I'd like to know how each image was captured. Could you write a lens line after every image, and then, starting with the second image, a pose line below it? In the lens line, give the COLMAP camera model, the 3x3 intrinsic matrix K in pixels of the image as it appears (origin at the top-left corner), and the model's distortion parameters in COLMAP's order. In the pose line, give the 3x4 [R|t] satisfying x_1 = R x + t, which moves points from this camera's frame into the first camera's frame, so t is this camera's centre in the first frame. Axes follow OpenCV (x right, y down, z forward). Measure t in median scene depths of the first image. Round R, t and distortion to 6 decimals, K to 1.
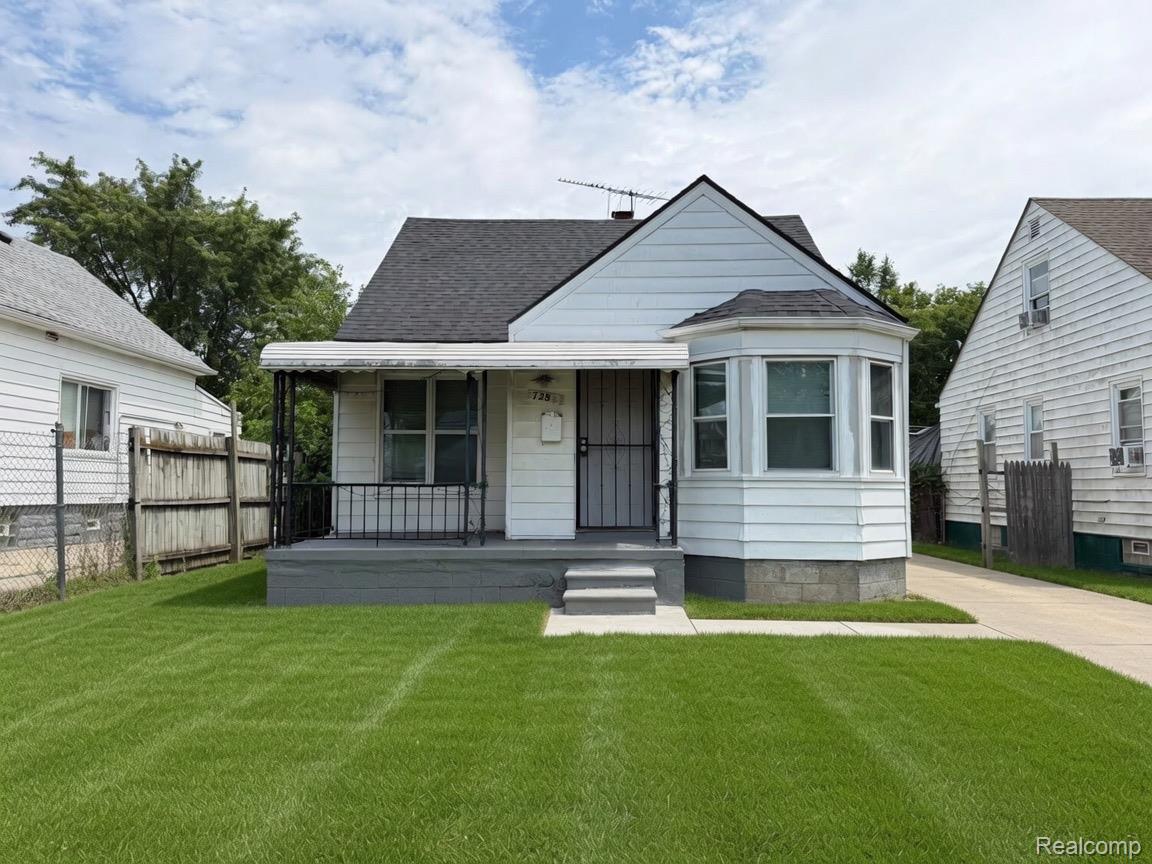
lens RADIAL K [[817.7, 0, 576.0], [0, 817.7, 433.2], [0, 0, 1]] dist [0.048732, -0.040287]
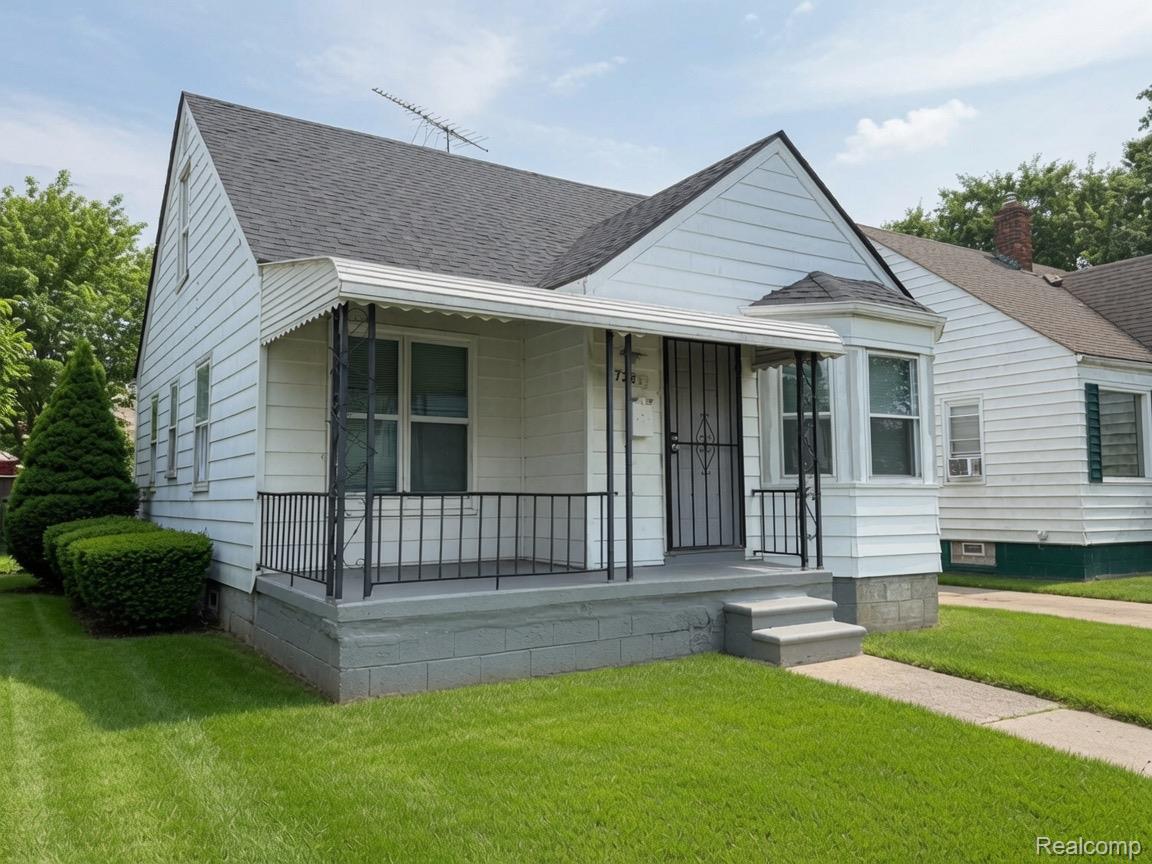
lens RADIAL K [[923.8, 0, 578.0], [0, 923.8, 437.4], [0, 0, 1]] dist [0.011701, -0.006164]
pose [[0.828795, 0.030825, 0.558702, -0.558397], [-0.029531, 0.999500, -0.011337, 0.022154], [-0.558772, -0.007104, 0.829291, 0.324904]]
